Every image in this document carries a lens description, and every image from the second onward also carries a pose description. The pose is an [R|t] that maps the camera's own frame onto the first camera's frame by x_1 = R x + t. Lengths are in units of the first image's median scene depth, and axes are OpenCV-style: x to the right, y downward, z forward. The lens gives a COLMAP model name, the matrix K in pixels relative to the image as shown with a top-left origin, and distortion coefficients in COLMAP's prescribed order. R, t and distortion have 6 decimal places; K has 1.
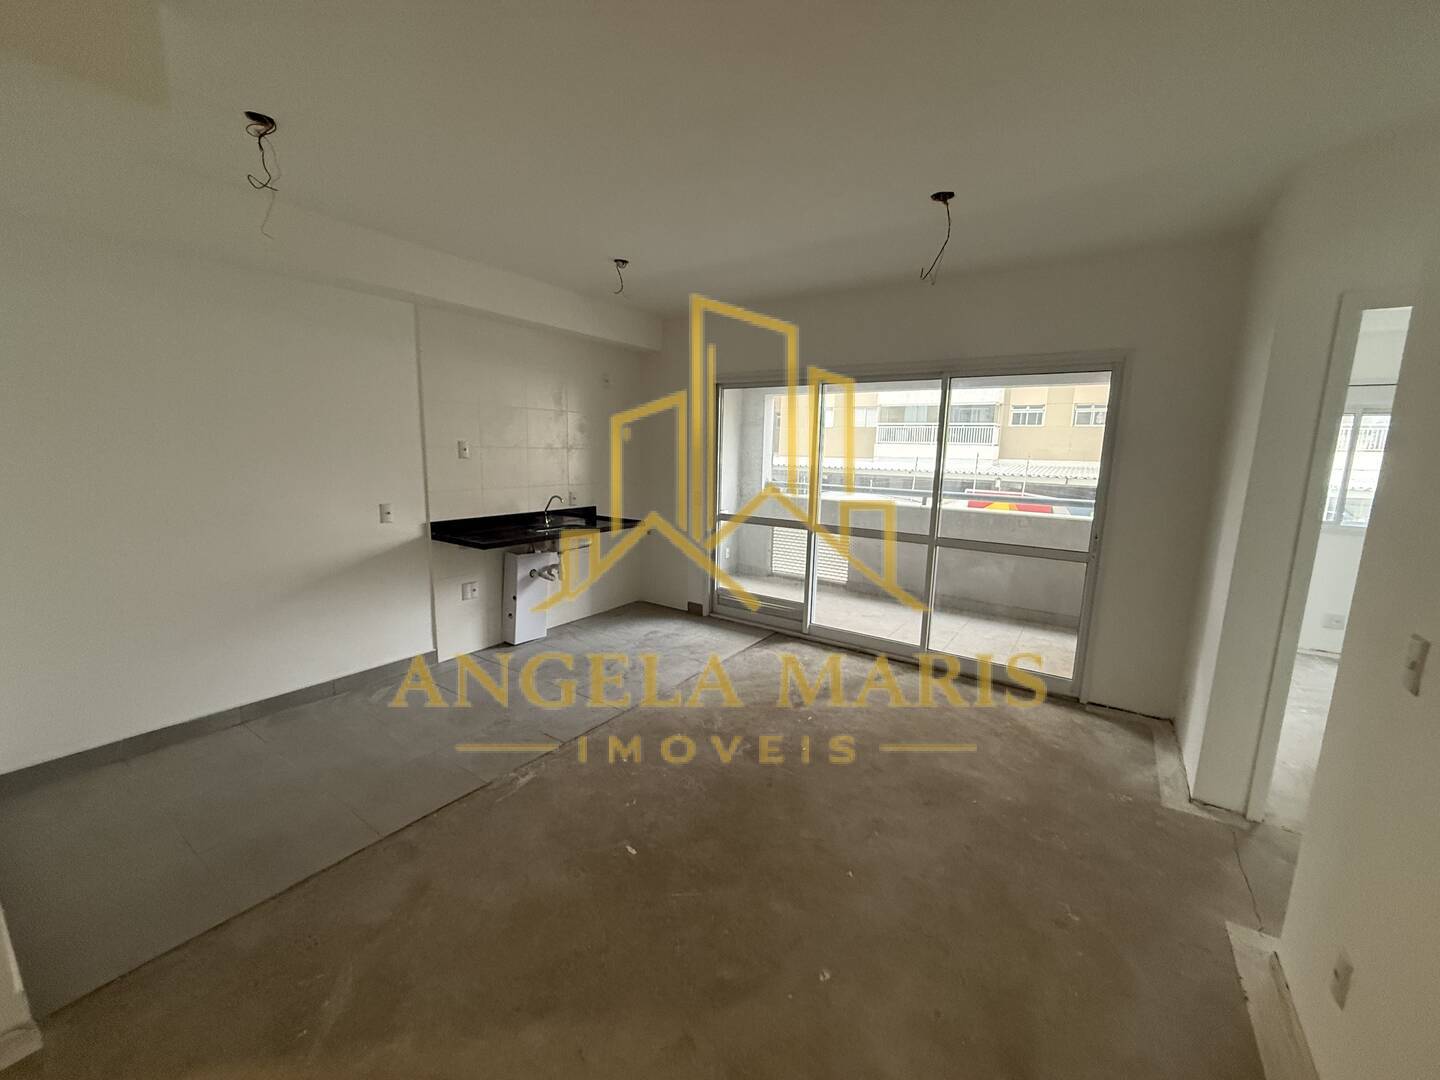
lens RADIAL K [[573.5, 0, 717.5], [0, 573.5, 537.7], [0, 0, 1]] dist [0.000748, -0.000047]
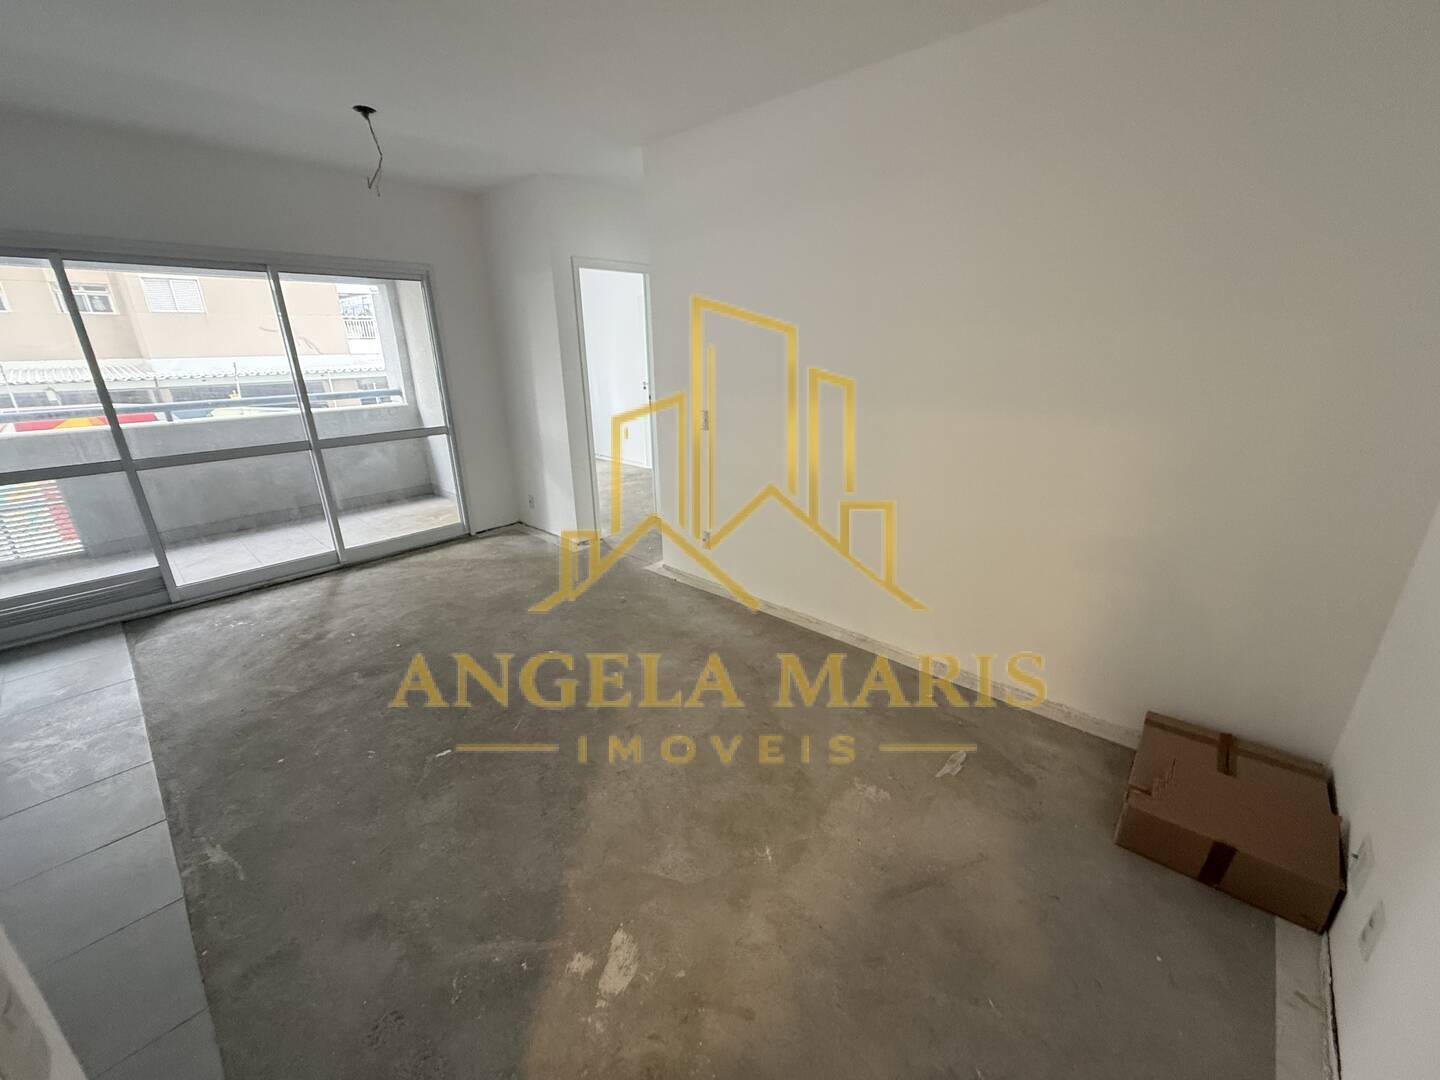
lens RADIAL K [[573.5, 0, 717.5], [0, 573.5, 537.7], [0, 0, 1]] dist [0.000748, -0.000047]
pose [[0.139394, -0.344529, 0.928369, -0.517615], [0.172405, 0.931648, 0.319859, -0.043681], [-0.975113, 0.115469, 0.189264, 0.146030]]
